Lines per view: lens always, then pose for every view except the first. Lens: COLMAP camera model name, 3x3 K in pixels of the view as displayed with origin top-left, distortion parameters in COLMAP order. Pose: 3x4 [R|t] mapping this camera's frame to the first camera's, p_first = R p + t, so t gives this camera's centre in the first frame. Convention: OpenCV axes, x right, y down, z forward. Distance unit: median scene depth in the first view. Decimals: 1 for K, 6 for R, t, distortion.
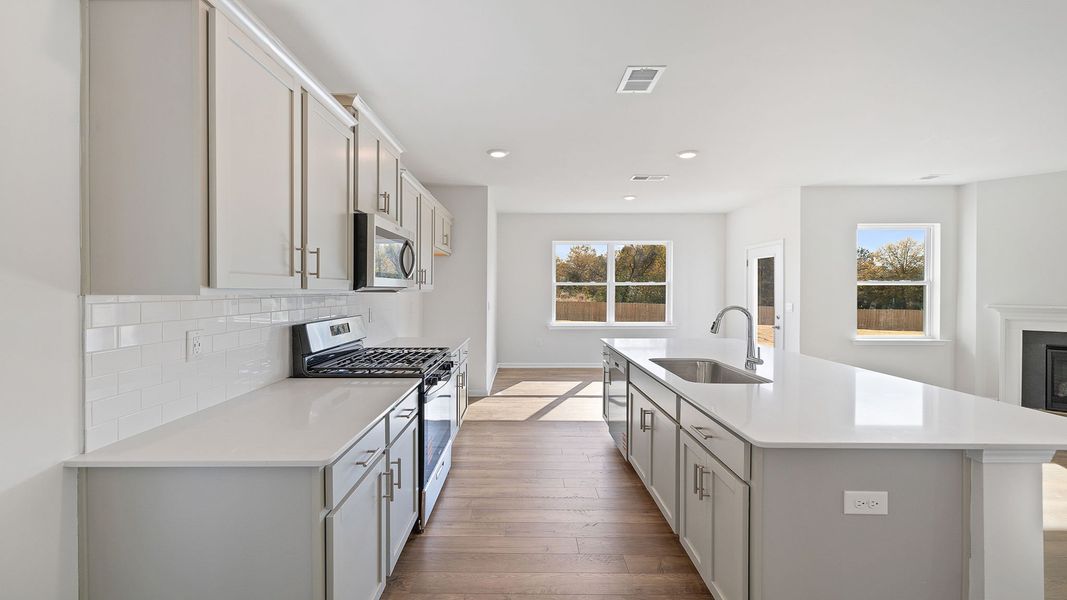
lens RADIAL K [[447.0, 0, 527.3], [0, 447.0, 294.0], [0, 0, 1]] dist [0.000969, -0.000285]
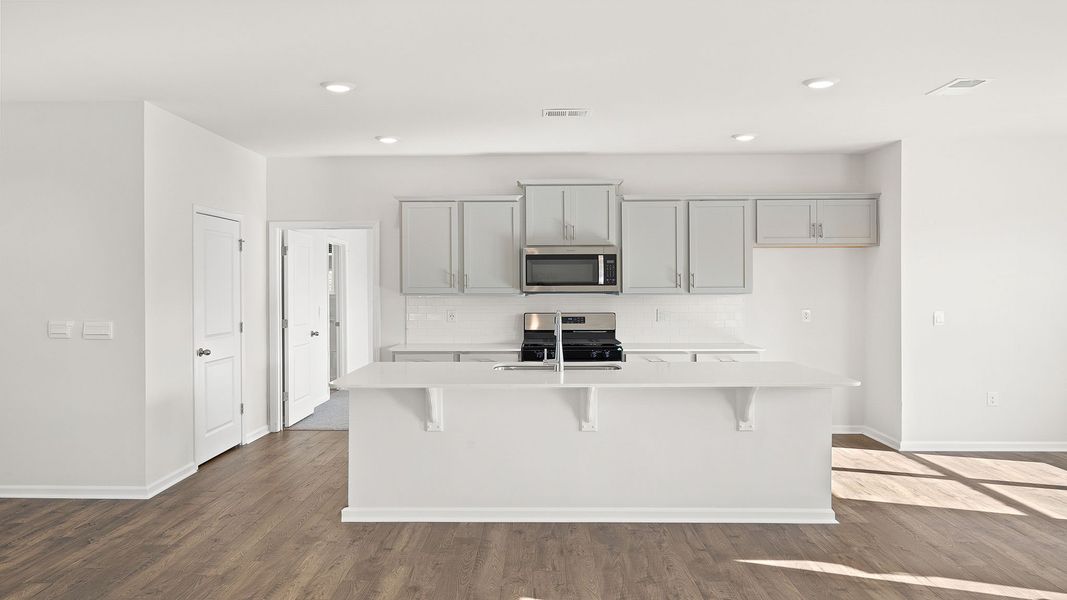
lens RADIAL K [[810.2, 0, 529.0], [0, 810.2, 301.7], [0, 0, 1]] dist [-0.004856, -0.004627]
pose [[-0.009193, 0.016413, -0.999823, 1.253760], [-0.006886, 0.999841, 0.016476, -0.013891], [0.999934, 0.007037, -0.009078, 0.495592]]
